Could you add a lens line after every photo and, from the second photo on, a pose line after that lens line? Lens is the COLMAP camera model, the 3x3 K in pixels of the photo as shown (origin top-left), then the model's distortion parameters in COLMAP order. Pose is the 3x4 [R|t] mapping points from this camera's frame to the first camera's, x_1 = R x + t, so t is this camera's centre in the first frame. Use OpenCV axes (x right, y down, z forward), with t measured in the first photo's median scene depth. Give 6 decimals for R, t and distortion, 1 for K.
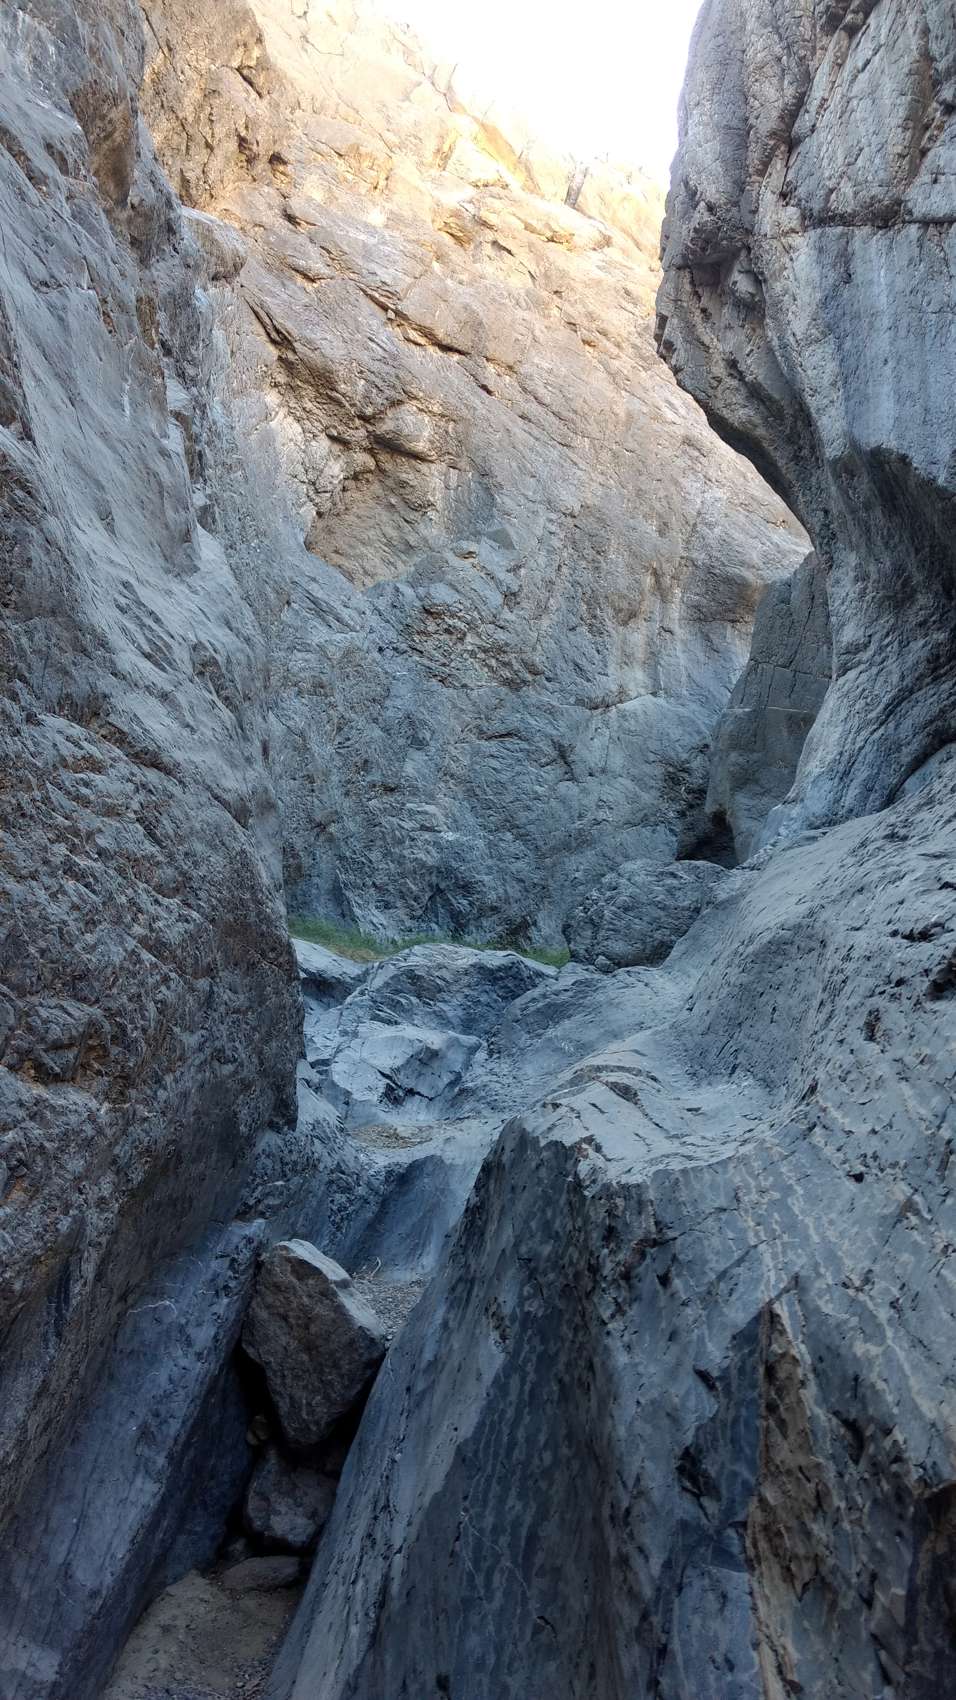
lens RADIAL K [[1314.8, 0, 478.0], [0, 1314.8, 850.0], [0, 0, 1]] dist [0.041550, -0.007024]
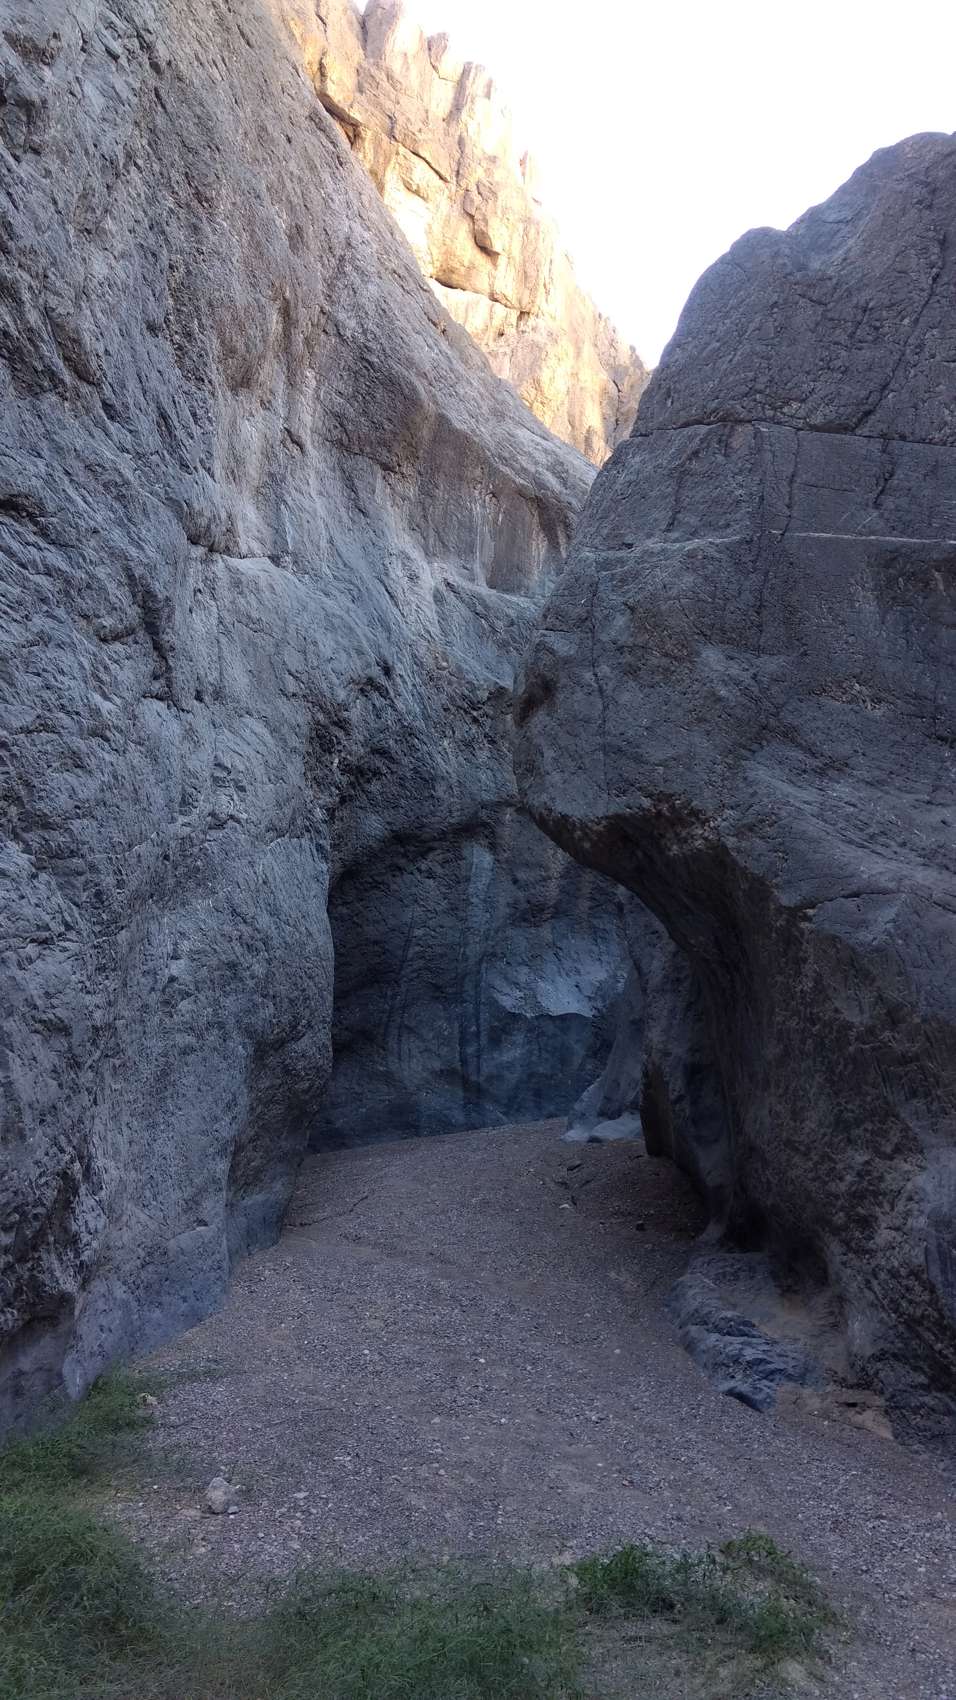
lens RADIAL K [[1314.8, 0, 478.0], [0, 1314.8, 850.0], [0, 0, 1]] dist [0.041550, -0.007024]
pose [[0.892372, 0.054070, 0.448049, -0.010035], [-0.052008, 0.998503, -0.016914, -0.009710], [-0.448293, -0.008209, 0.893849, 0.576963]]
